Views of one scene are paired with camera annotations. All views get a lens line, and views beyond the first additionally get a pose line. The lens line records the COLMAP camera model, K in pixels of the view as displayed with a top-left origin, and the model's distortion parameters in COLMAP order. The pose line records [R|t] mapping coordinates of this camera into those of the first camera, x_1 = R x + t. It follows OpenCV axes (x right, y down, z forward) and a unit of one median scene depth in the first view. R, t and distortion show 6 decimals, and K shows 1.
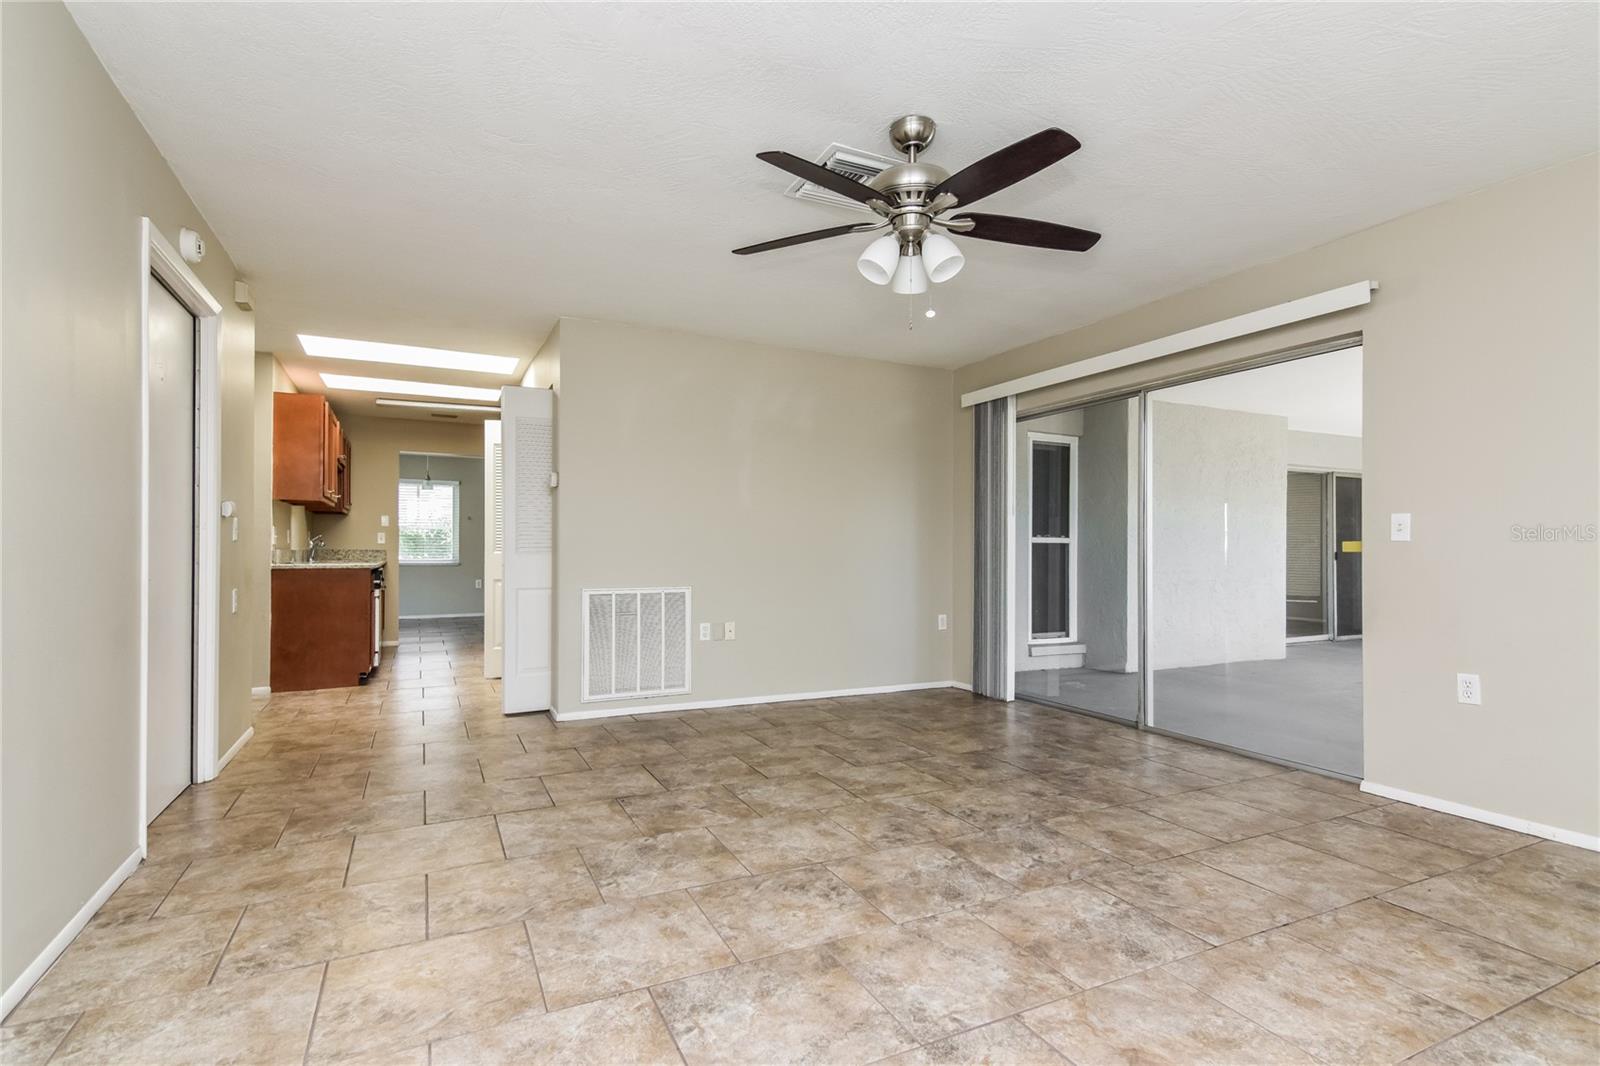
lens RADIAL K [[794.6, 0, 804.3], [0, 794.6, 550.2], [0, 0, 1]] dist [0.030678, -0.024184]
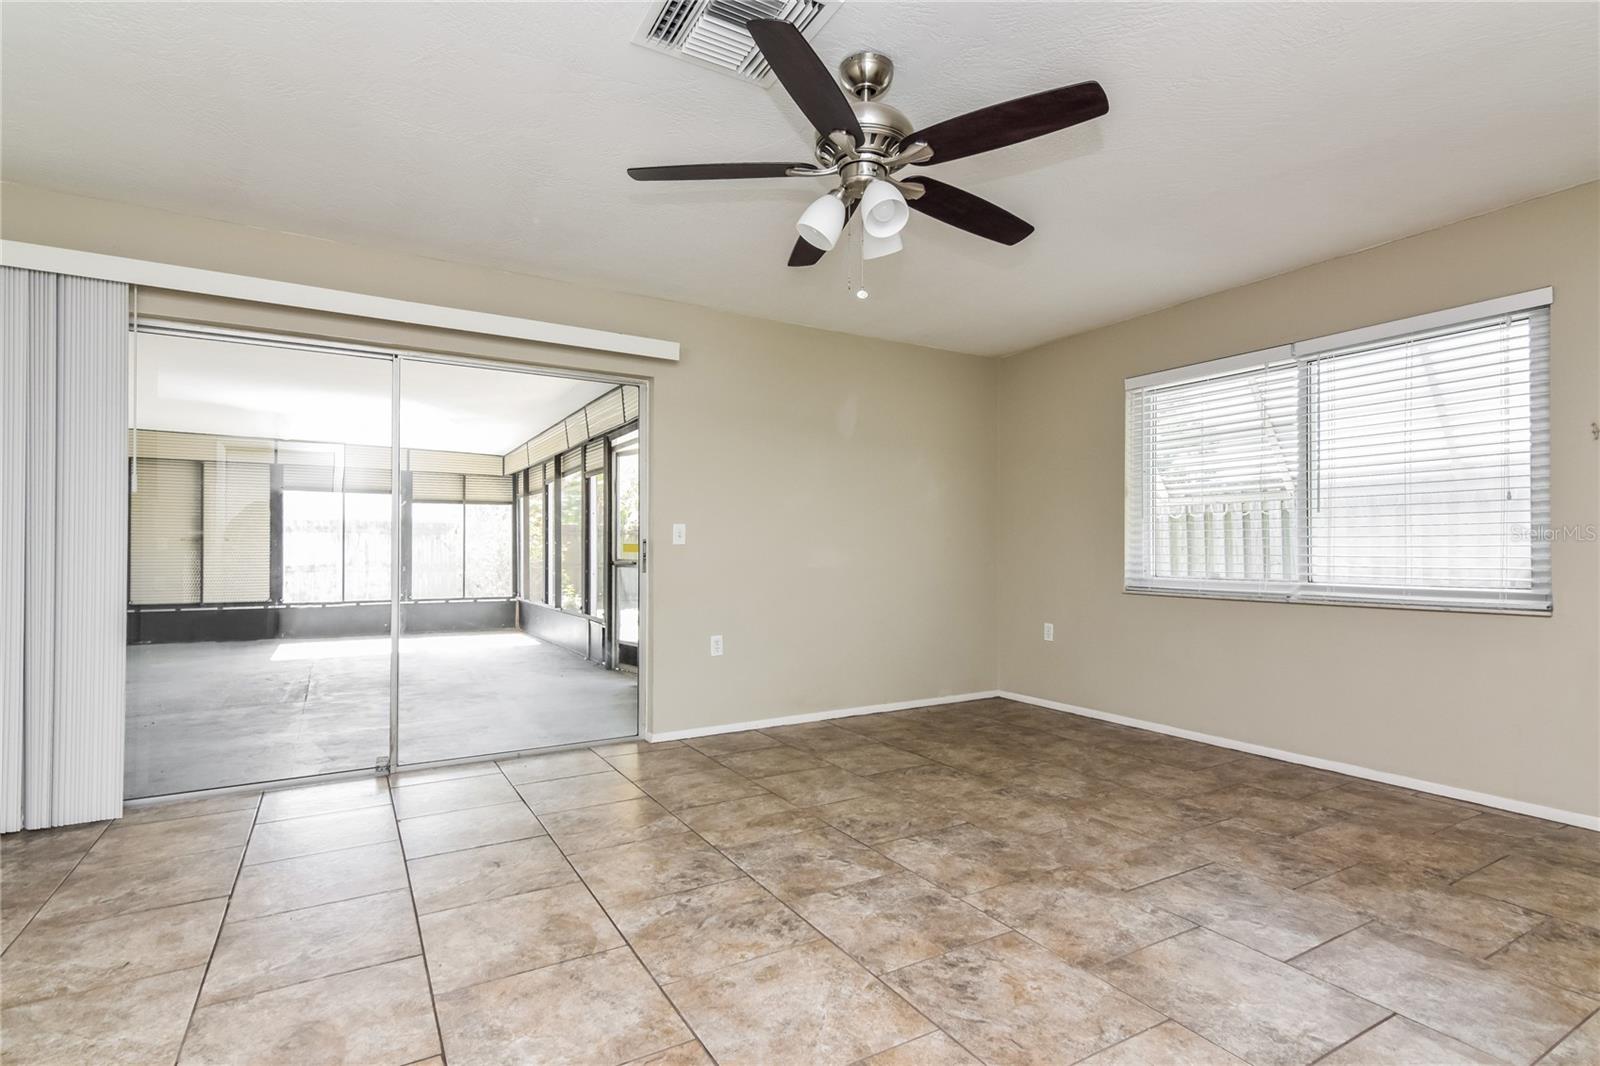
lens RADIAL K [[770.0, 0, 800.1], [0, 770.0, 564.2], [0, 0, 1]] dist [0.010856, -0.000827]
pose [[-0.081987, -0.021903, 0.996393, -0.688224], [0.000755, 0.999757, 0.022039, -0.008692], [-0.996633, 0.002559, -0.081951, 1.136517]]
